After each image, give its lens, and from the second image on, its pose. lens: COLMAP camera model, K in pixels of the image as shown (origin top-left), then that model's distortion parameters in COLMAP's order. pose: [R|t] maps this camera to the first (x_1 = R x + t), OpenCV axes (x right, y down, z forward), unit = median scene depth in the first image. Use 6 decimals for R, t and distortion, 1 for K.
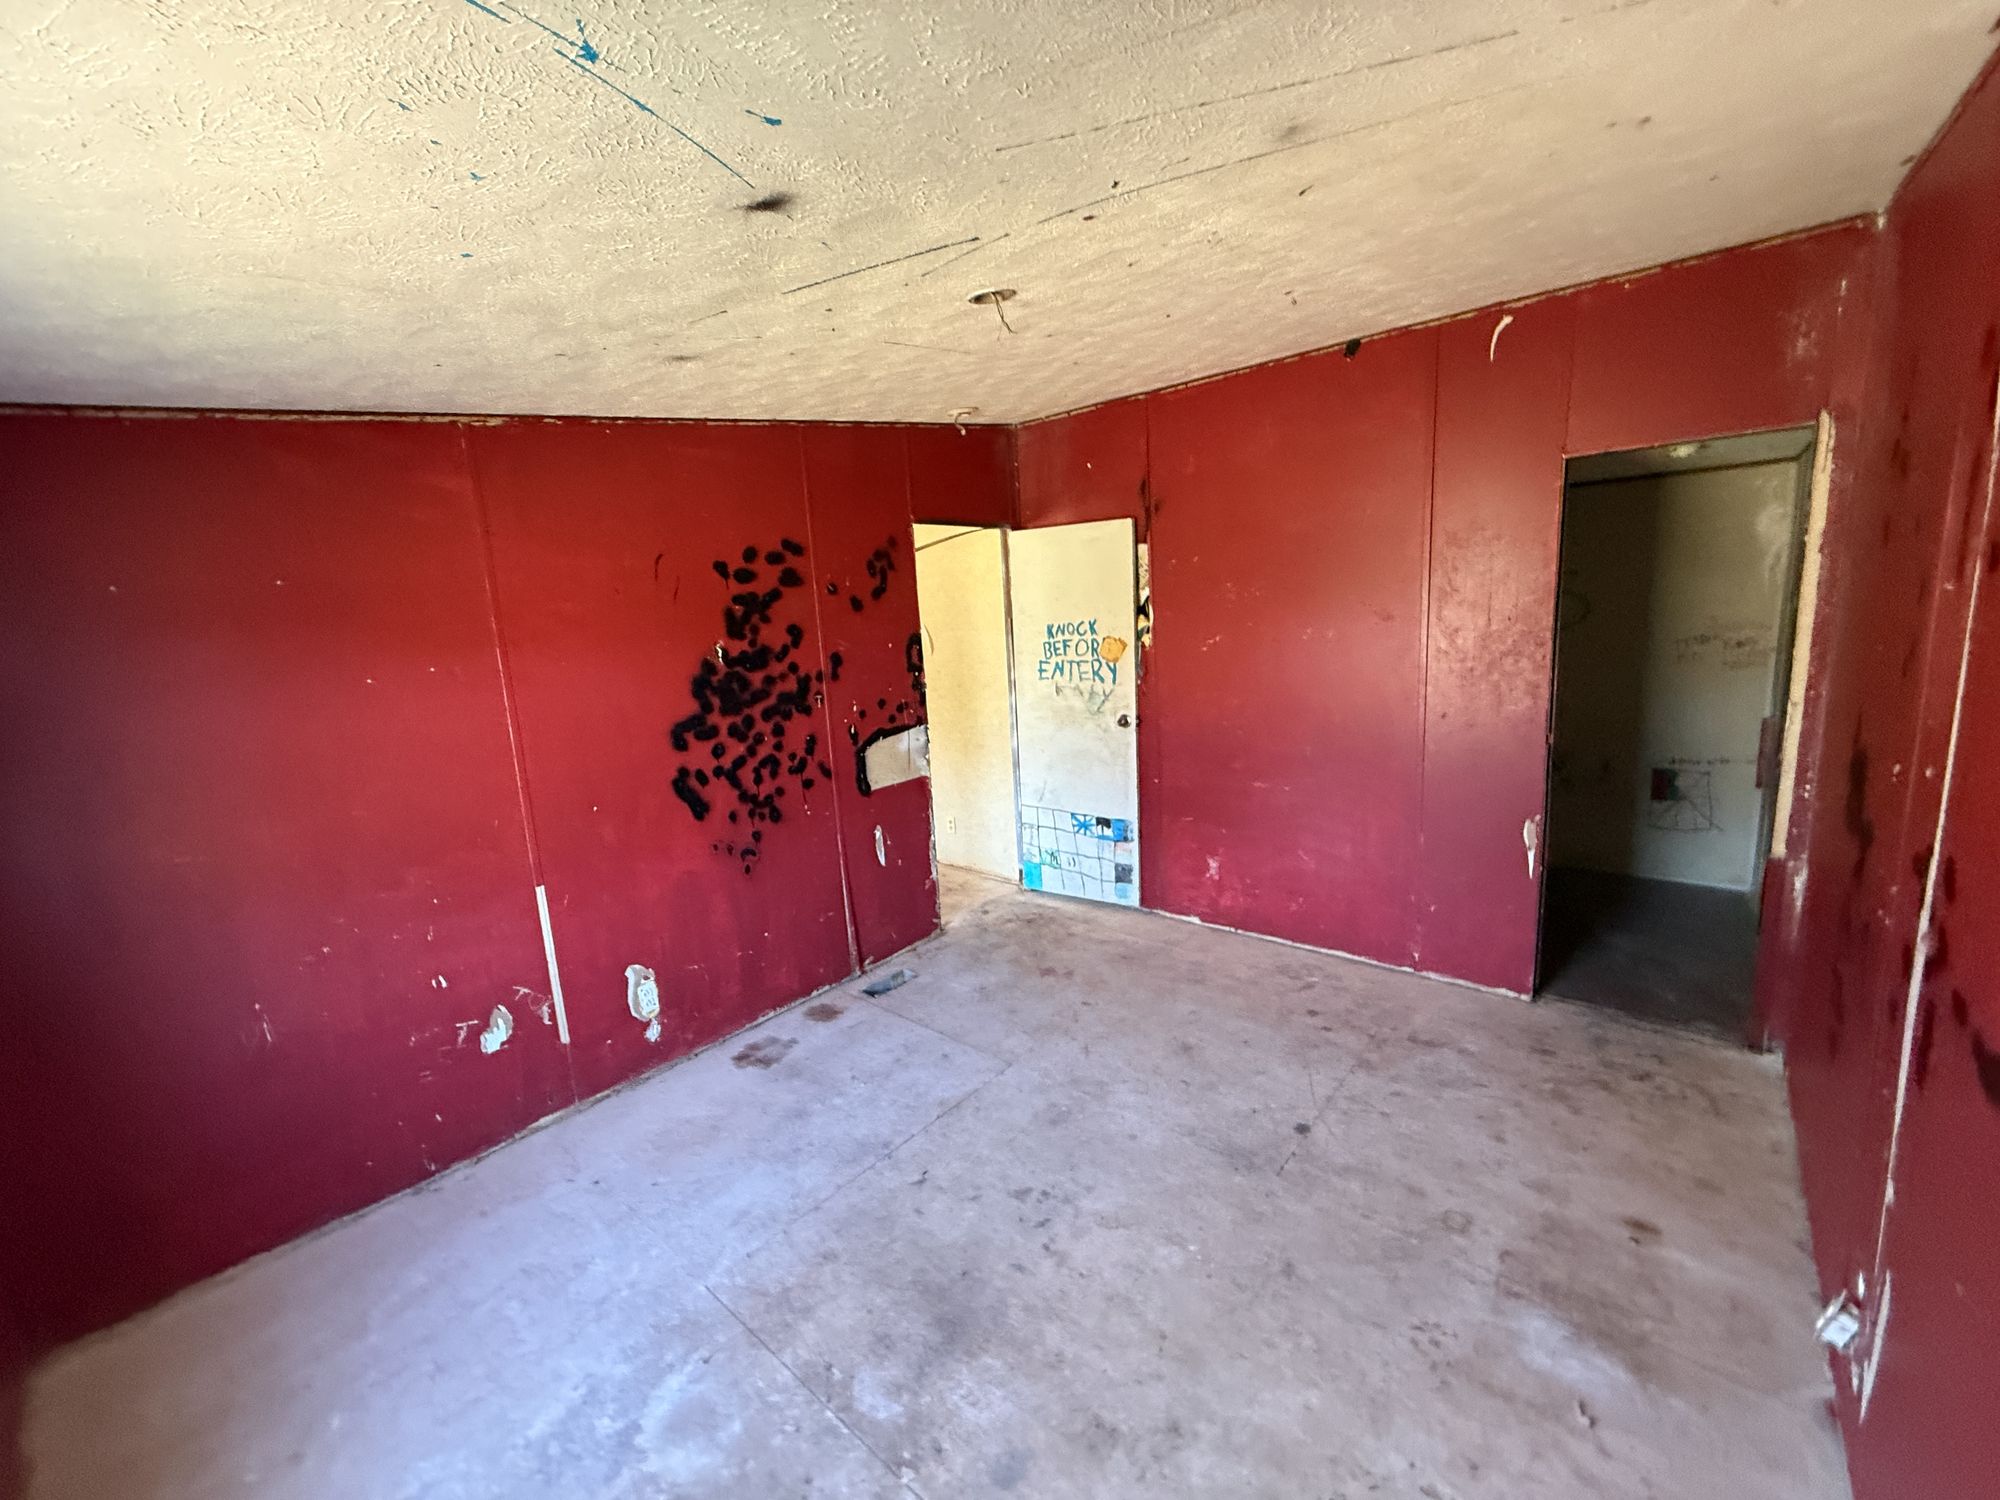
lens RADIAL K [[794.2, 0, 1001.9], [0, 794.2, 747.0], [0, 0, 1]] dist [-0.000619, 0.000132]
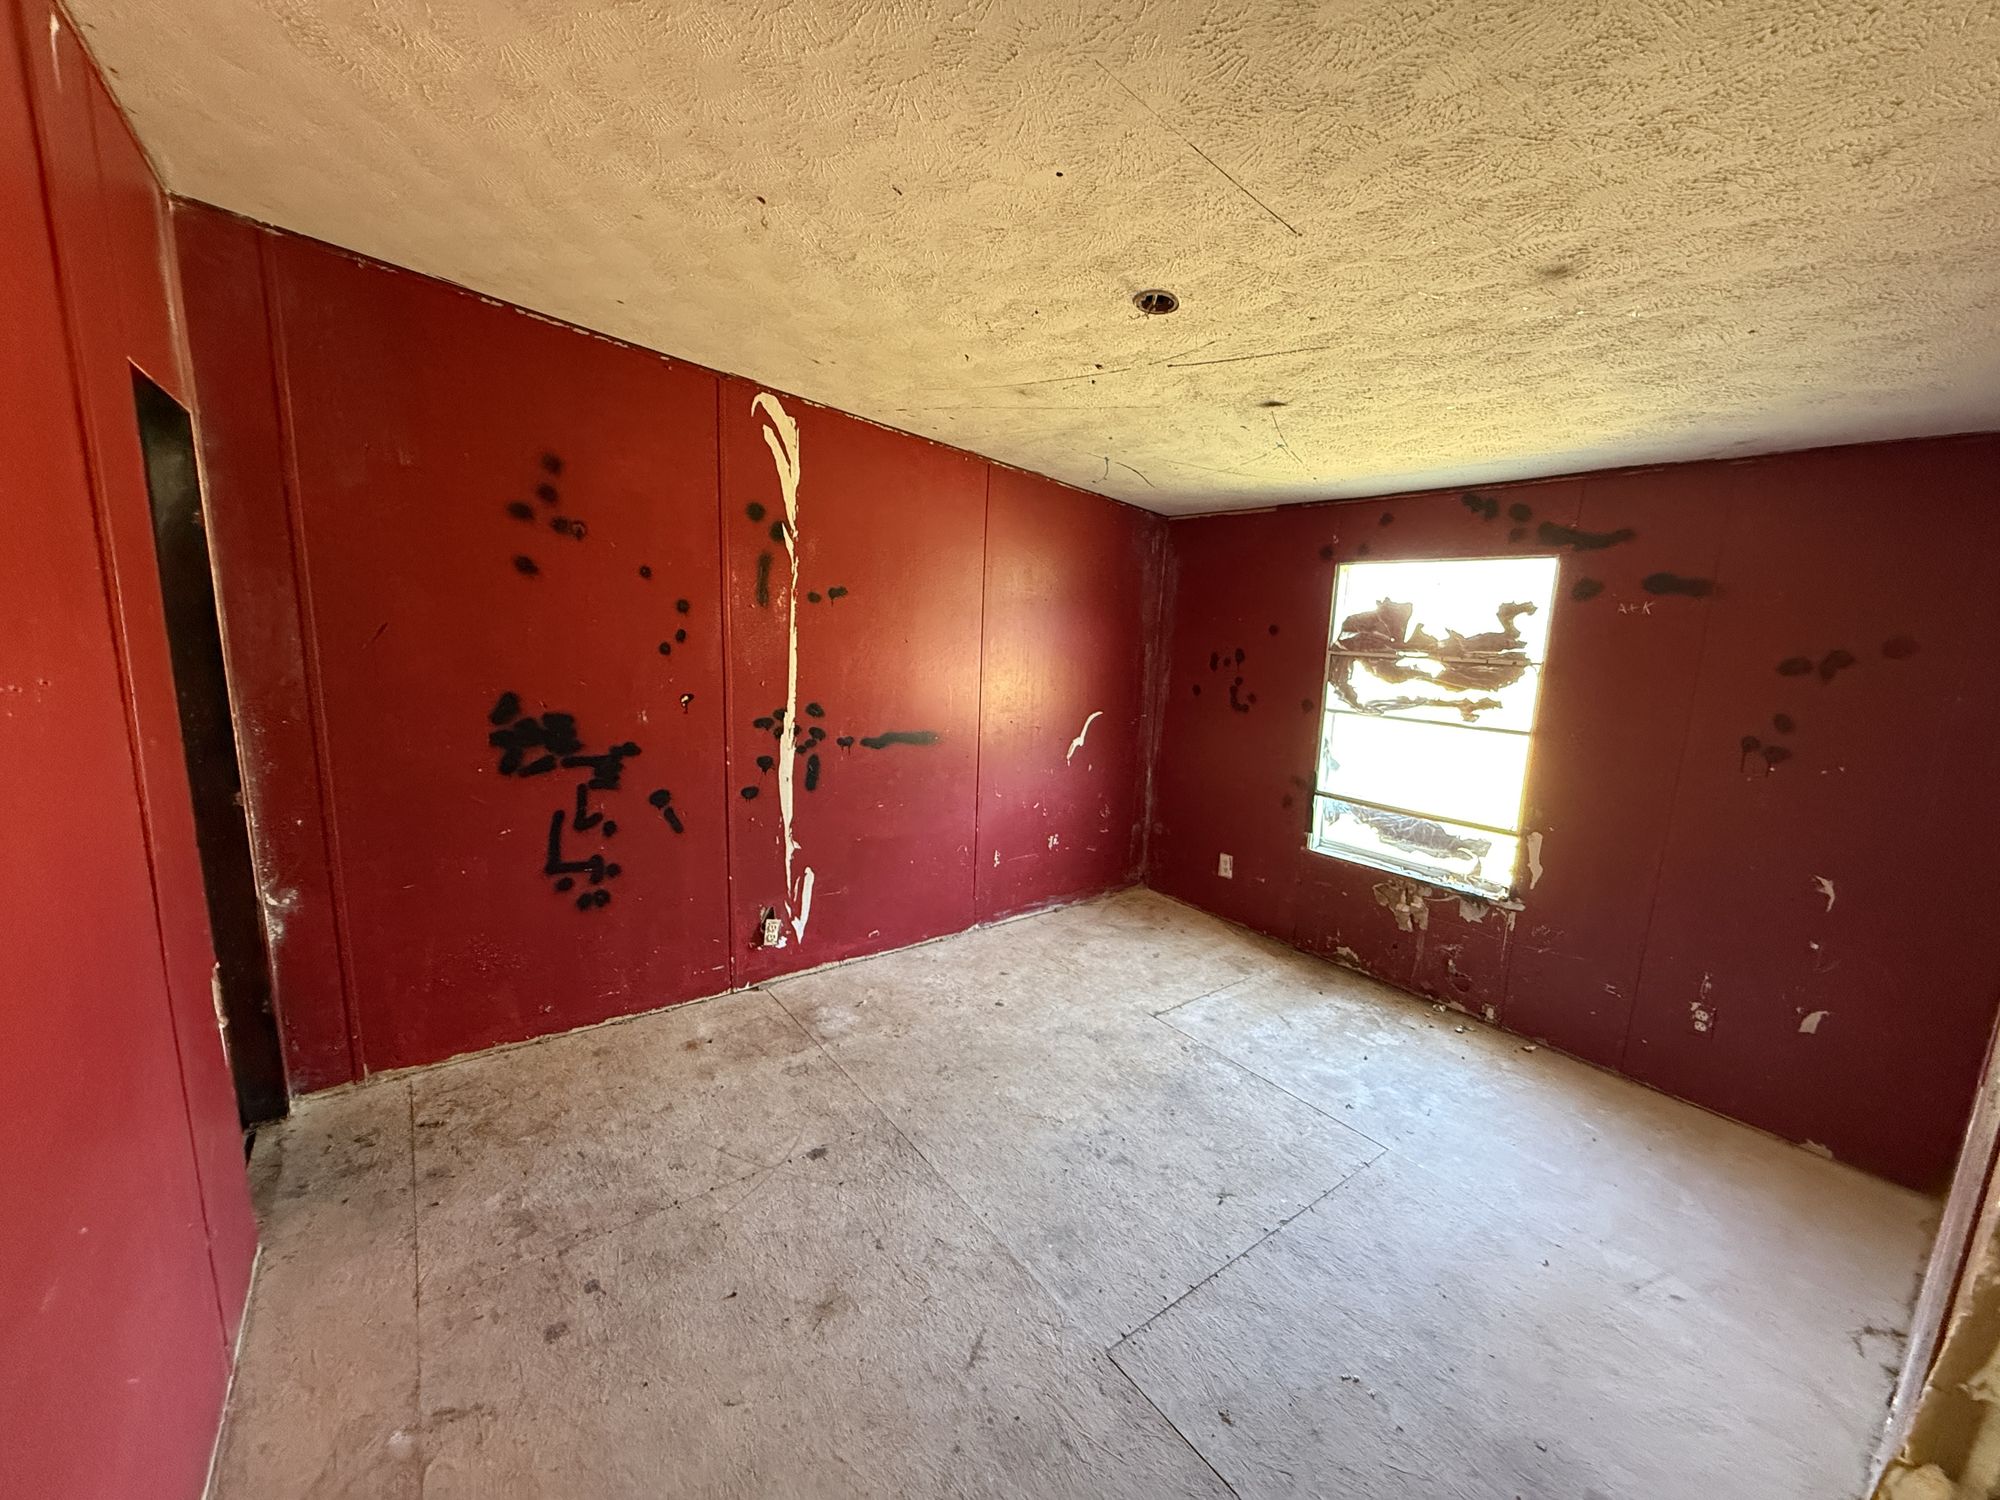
lens RADIAL K [[794.2, 0, 1000.3], [0, 794.2, 753.0], [0, 0, 1]] dist [-0.000619, 0.000132]
pose [[-0.975075, -0.015887, 0.221306, -0.041467], [0.058434, 0.943832, 0.325218, -0.278704], [-0.214042, 0.330044, -0.919379, 1.707739]]
